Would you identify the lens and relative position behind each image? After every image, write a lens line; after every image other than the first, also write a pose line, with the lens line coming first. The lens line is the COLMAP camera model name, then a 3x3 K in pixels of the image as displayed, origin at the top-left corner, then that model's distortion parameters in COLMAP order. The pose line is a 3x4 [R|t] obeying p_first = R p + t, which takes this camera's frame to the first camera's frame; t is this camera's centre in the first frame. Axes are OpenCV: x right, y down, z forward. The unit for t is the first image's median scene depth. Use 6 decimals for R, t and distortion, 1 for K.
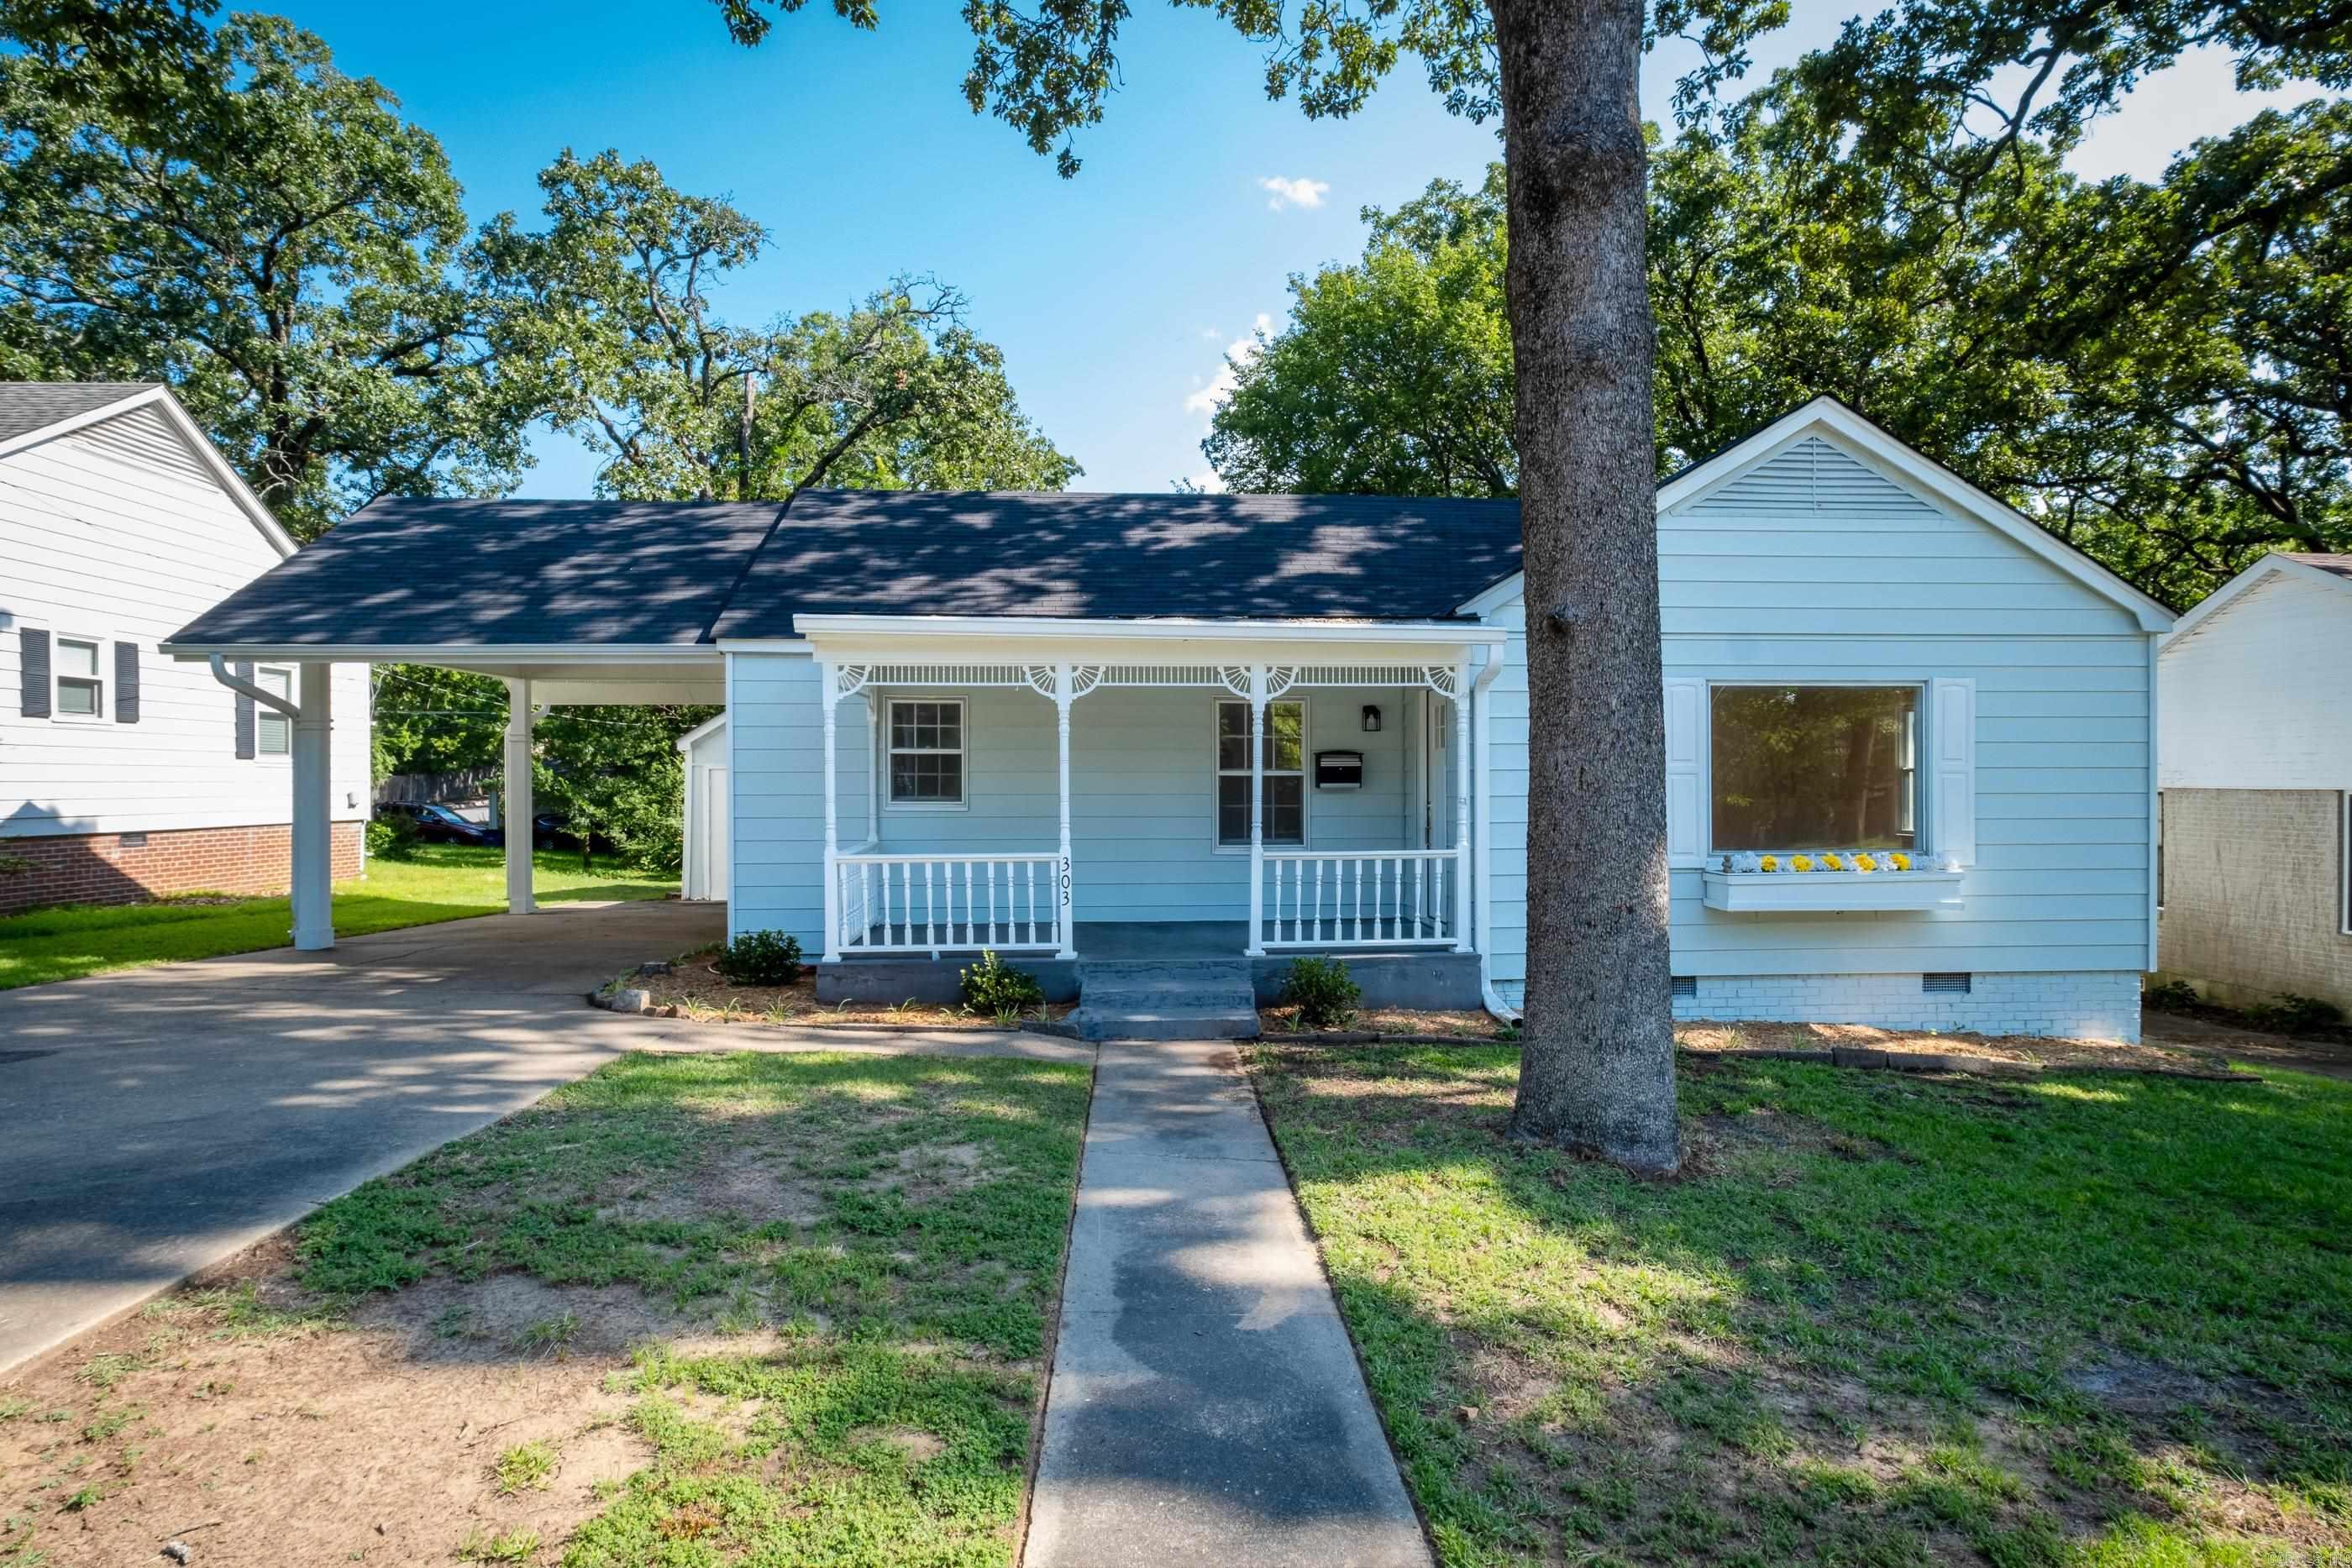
lens RADIAL K [[1248.6, 0, 1176.0], [0, 1248.6, 784.0], [0, 0, 1]] dist [0.001409, 0.000607]
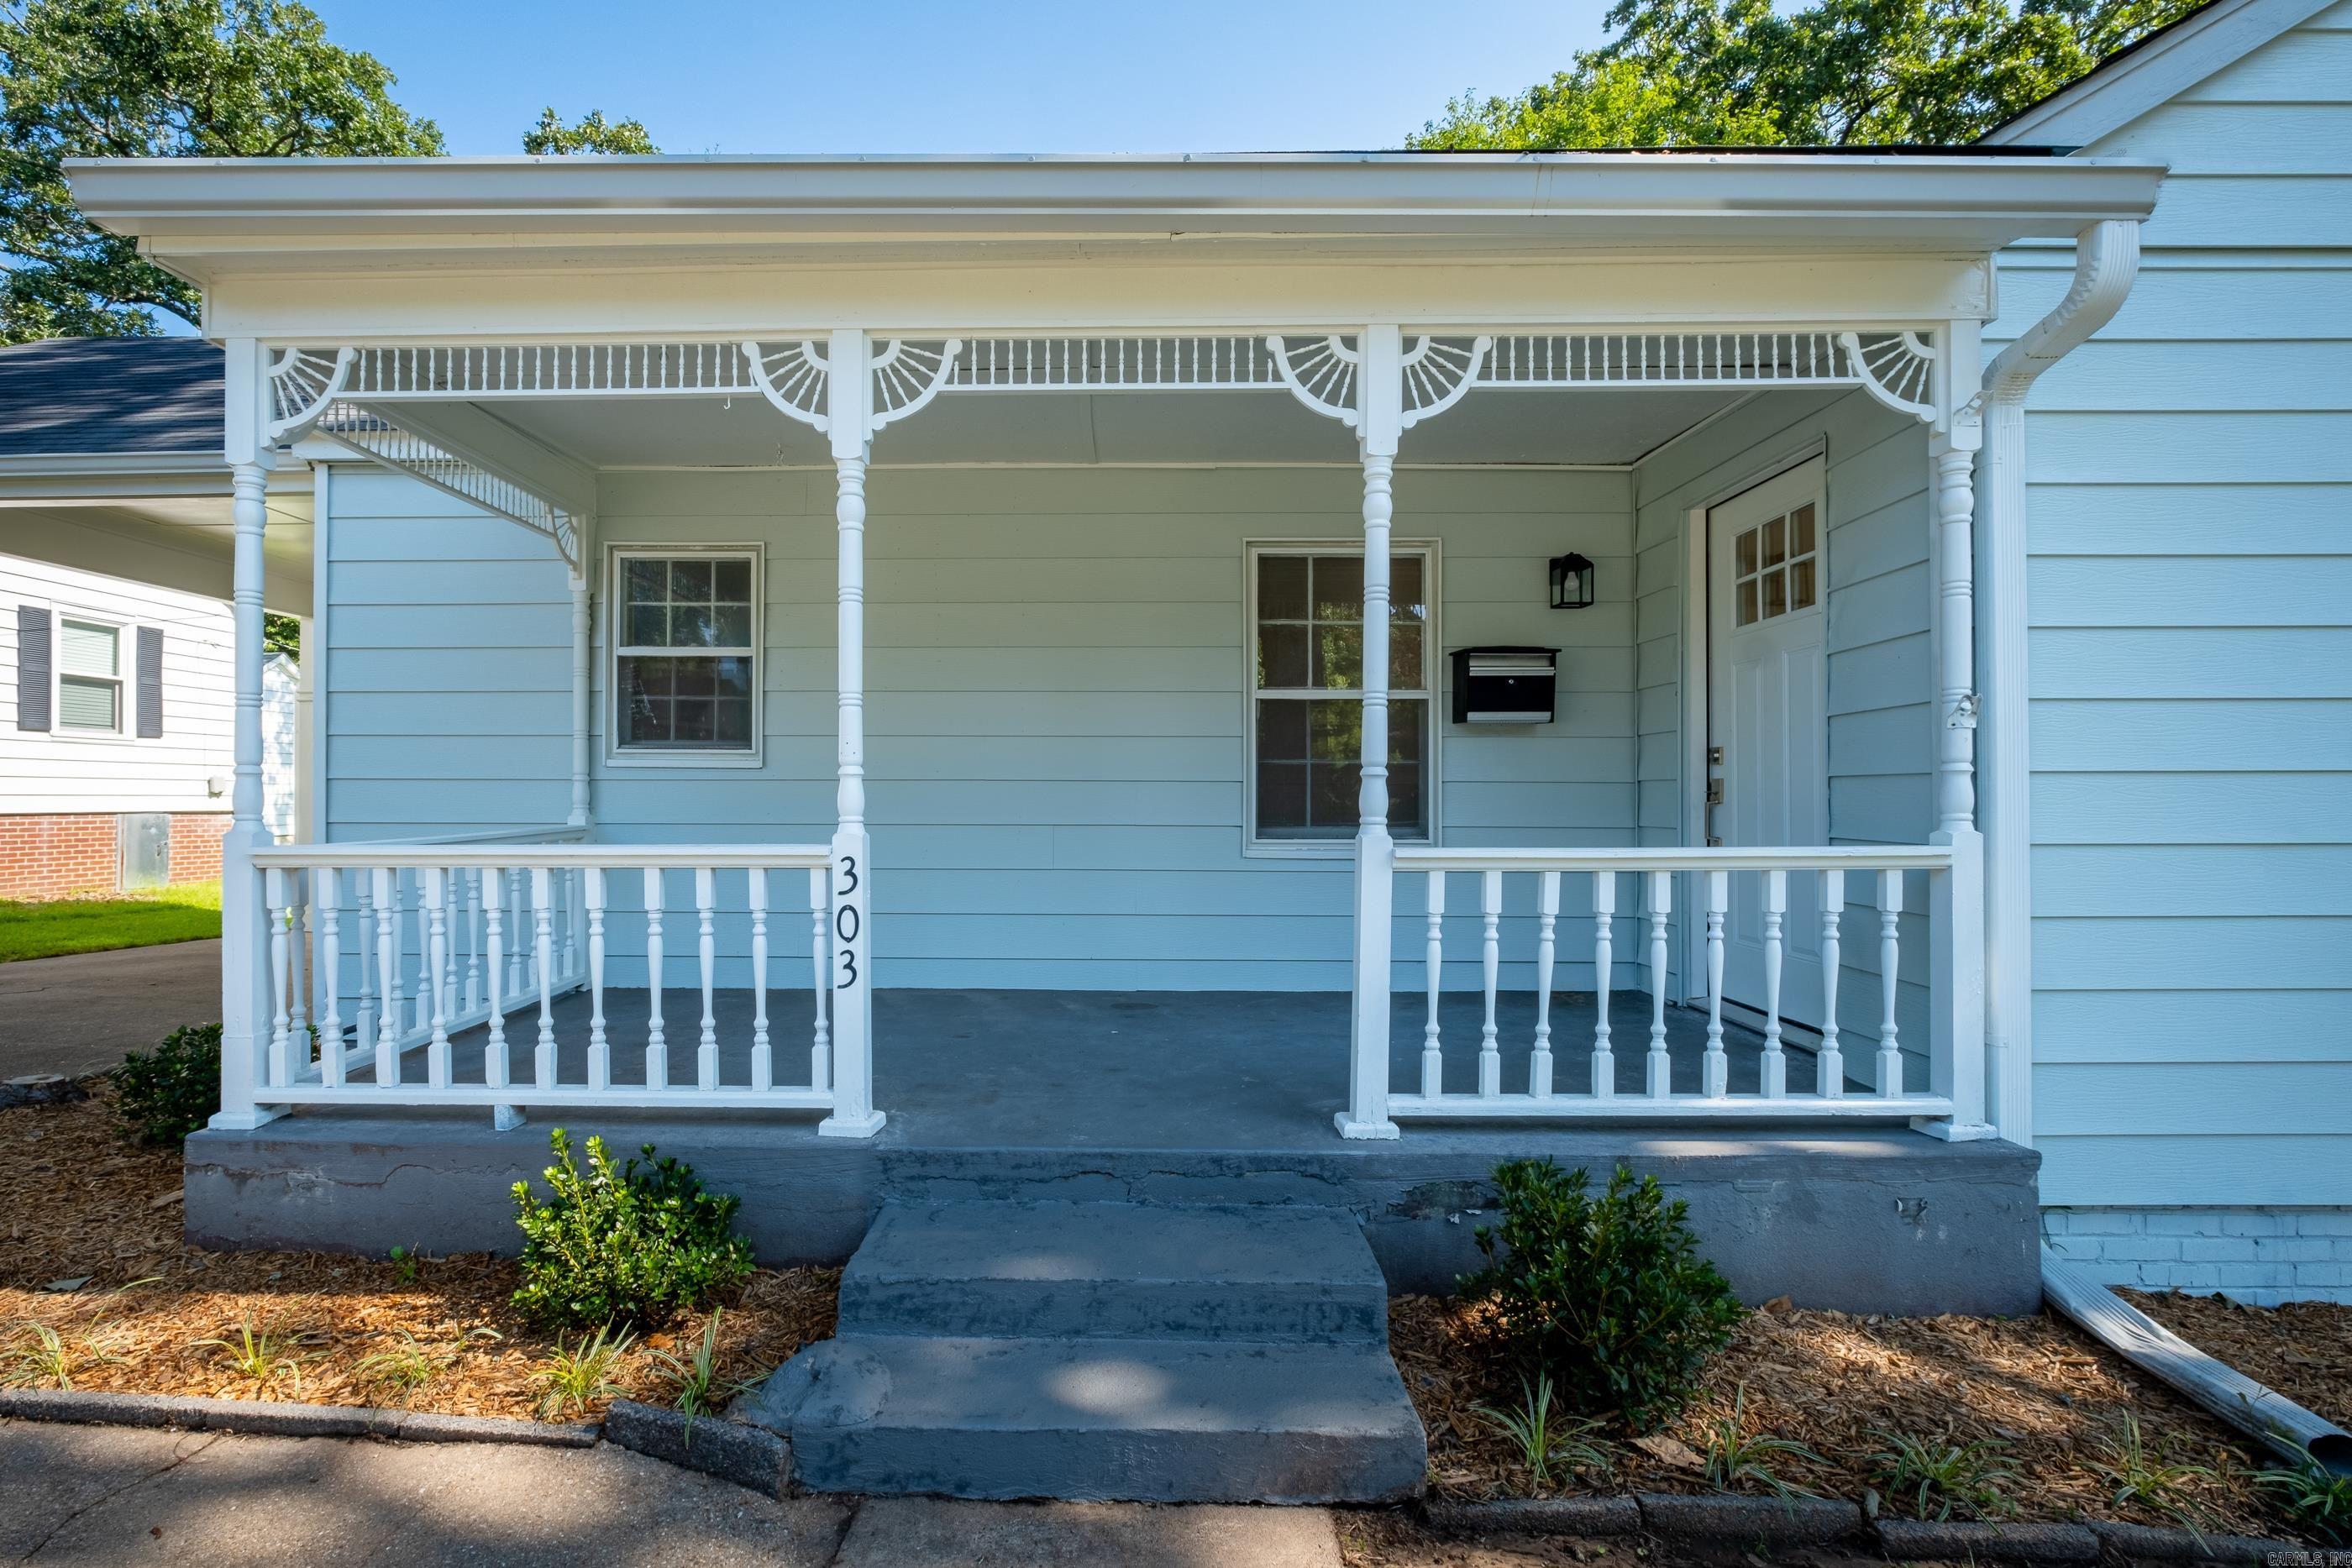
lens RADIAL K [[1093.7, 0, 1097.8], [0, 1093.7, 789.4], [0, 0, 1]] dist [-0.010090, -0.000451]
pose [[0.995705, 0.003230, -0.092523, 0.011477], [-0.004151, 0.999944, -0.009757, 0.034450], [0.092487, 0.010099, 0.995663, 0.565629]]
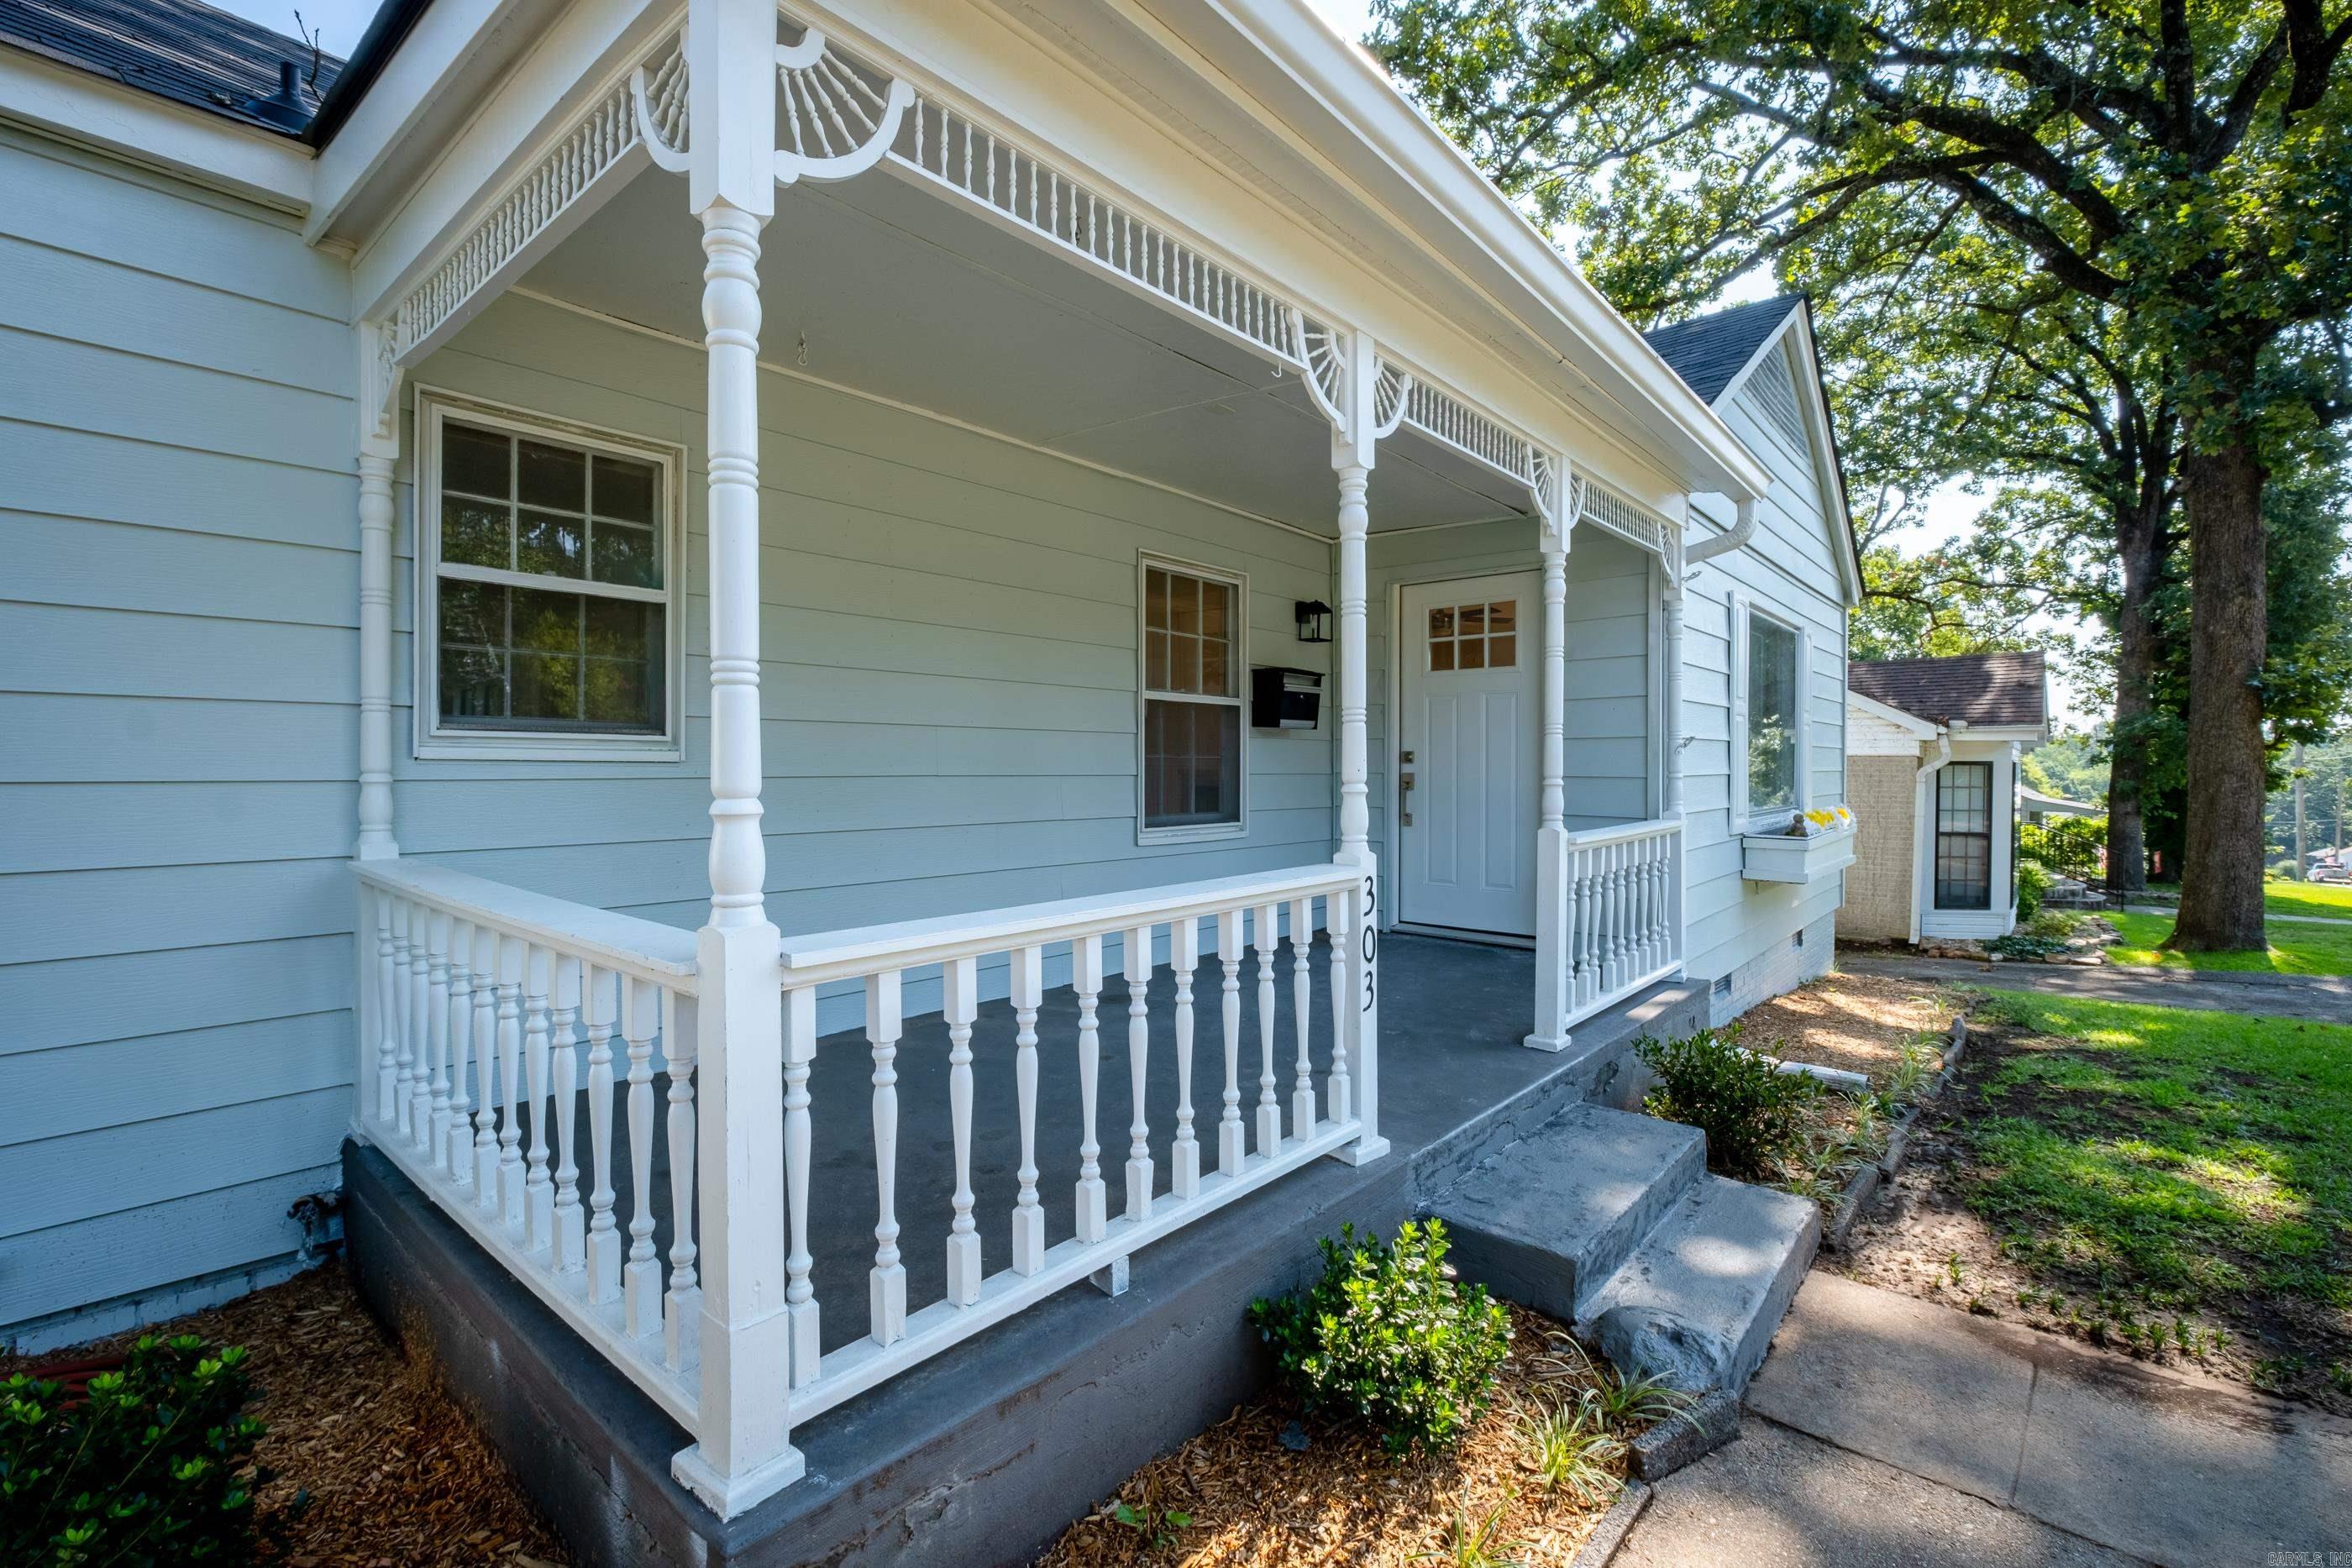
lens RADIAL K [[1047.7, 0, 1163.8], [0, 1047.7, 766.9], [0, 0, 1]] dist [-0.012969, 0.000073]
pose [[0.707504, 0.001808, 0.706707, -0.281704], [-0.003357, 0.999994, 0.000802, 0.022524], [-0.706702, -0.002939, 0.707505, 0.681972]]
